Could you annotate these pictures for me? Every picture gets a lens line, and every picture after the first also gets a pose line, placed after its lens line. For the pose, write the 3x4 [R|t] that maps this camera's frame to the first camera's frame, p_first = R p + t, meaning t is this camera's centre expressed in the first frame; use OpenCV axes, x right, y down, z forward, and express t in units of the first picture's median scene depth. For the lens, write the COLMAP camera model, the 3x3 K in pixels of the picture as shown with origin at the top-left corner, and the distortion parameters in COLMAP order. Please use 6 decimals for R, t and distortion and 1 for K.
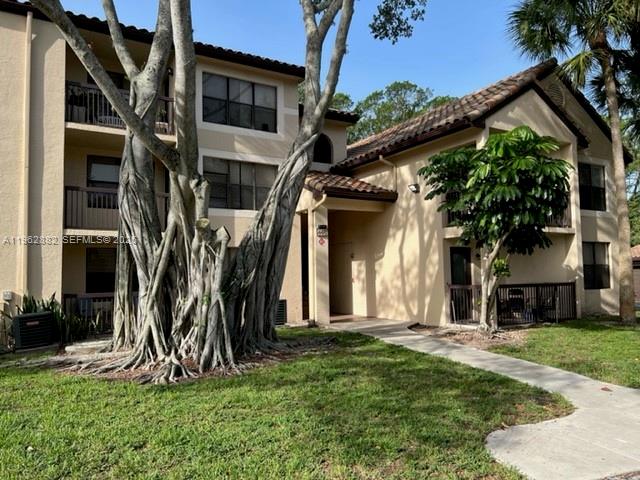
lens RADIAL K [[481.8, 0, 323.4], [0, 481.8, 246.7], [0, 0, 1]] dist [0.049762, -0.061990]
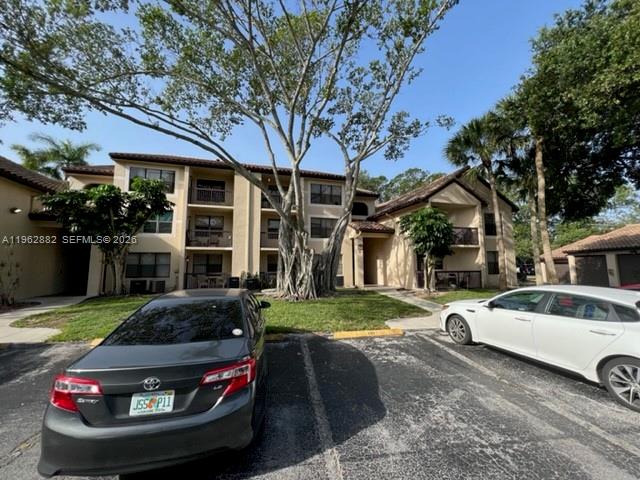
lens RADIAL K [[256.1, 0, 320.7], [0, 256.1, 238.9], [0, 0, 1]] dist [-0.003843, 0.001260]
pose [[0.970870, -0.013902, -0.239203, 0.111213], [0.003301, 0.998997, -0.044661, -0.017193], [0.239584, 0.042571, 0.969942, -0.250382]]
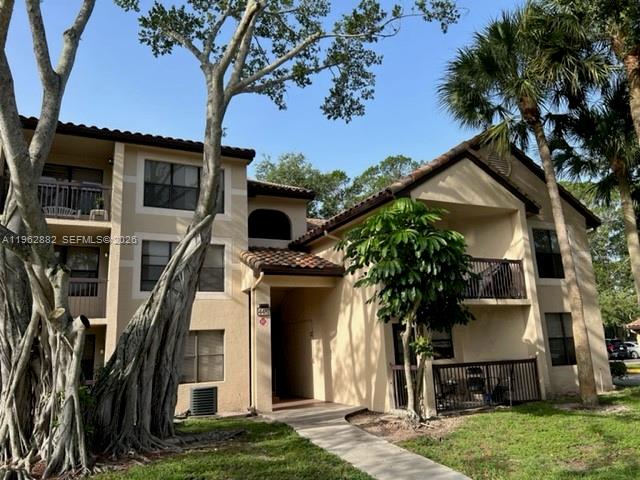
lens RADIAL K [[481.8, 0, 321.3], [0, 481.8, 242.9], [0, 0, 1]] dist [0.049762, -0.061990]
pose [[0.996309, -0.044314, -0.073521, 0.194800], [0.032174, 0.986790, -0.158780, -0.008865], [0.079586, 0.155828, 0.984573, 0.038539]]
